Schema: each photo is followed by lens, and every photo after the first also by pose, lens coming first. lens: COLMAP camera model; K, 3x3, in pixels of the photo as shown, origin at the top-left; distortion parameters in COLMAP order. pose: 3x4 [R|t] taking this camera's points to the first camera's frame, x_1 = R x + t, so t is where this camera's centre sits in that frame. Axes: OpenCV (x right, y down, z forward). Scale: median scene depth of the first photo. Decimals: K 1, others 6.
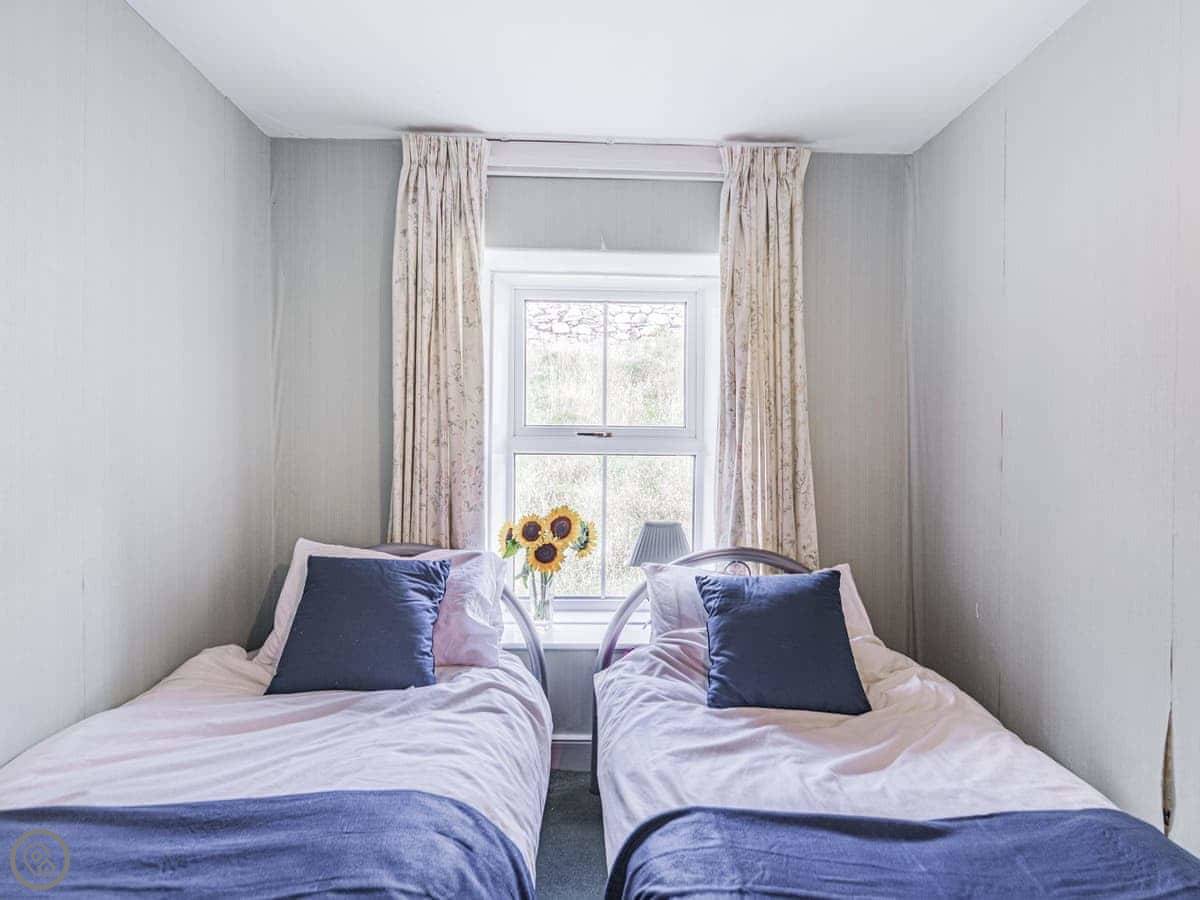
lens RADIAL K [[608.2, 0, 582.9], [0, 608.2, 448.2], [0, 0, 1]] dist [0.000674, -0.000161]
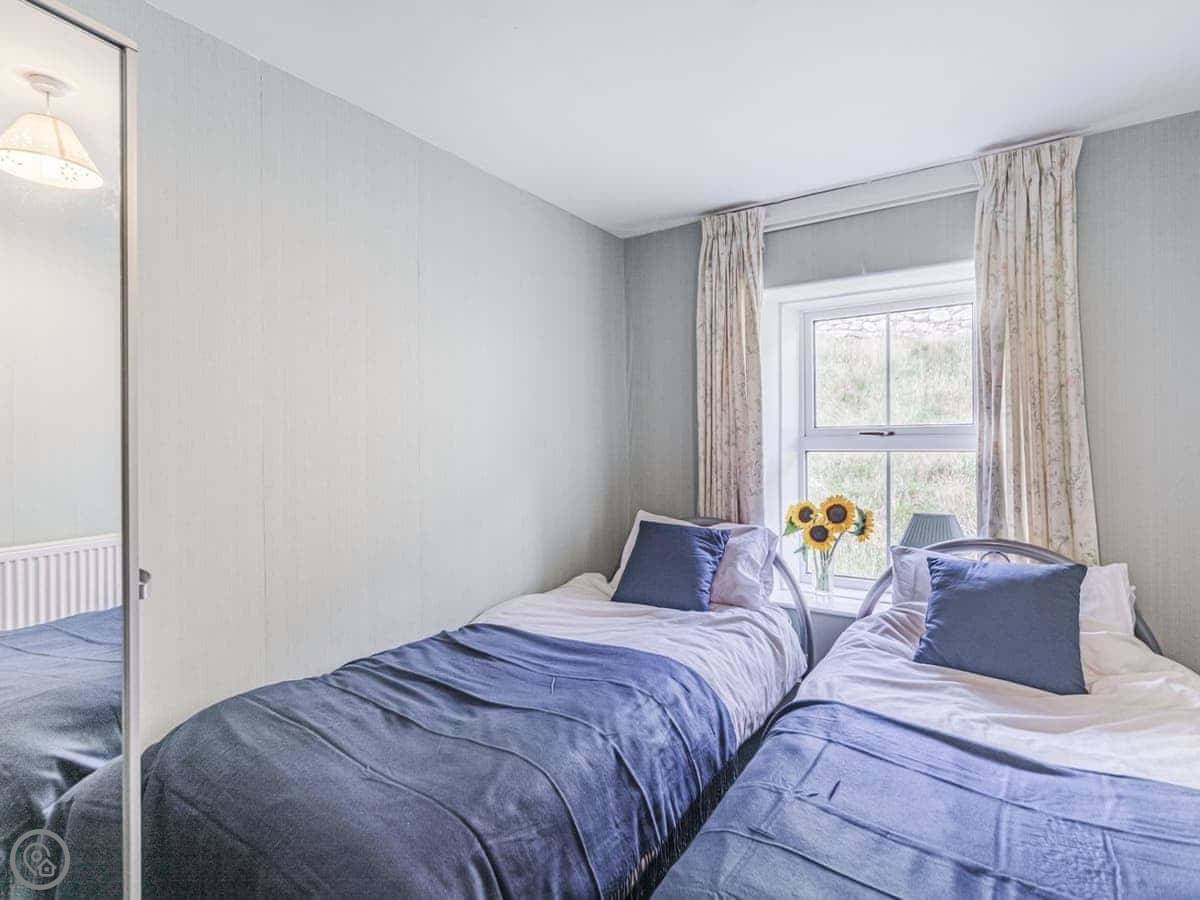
lens RADIAL K [[608.2, 0, 582.9], [0, 608.2, 448.2], [0, 0, 1]] dist [0.000674, -0.000161]
pose [[0.796376, -0.011682, -0.604689, 0.319201], [0.011995, 0.999922, -0.003519, 0.002297], [0.604683, -0.004451, 0.796454, -0.259210]]
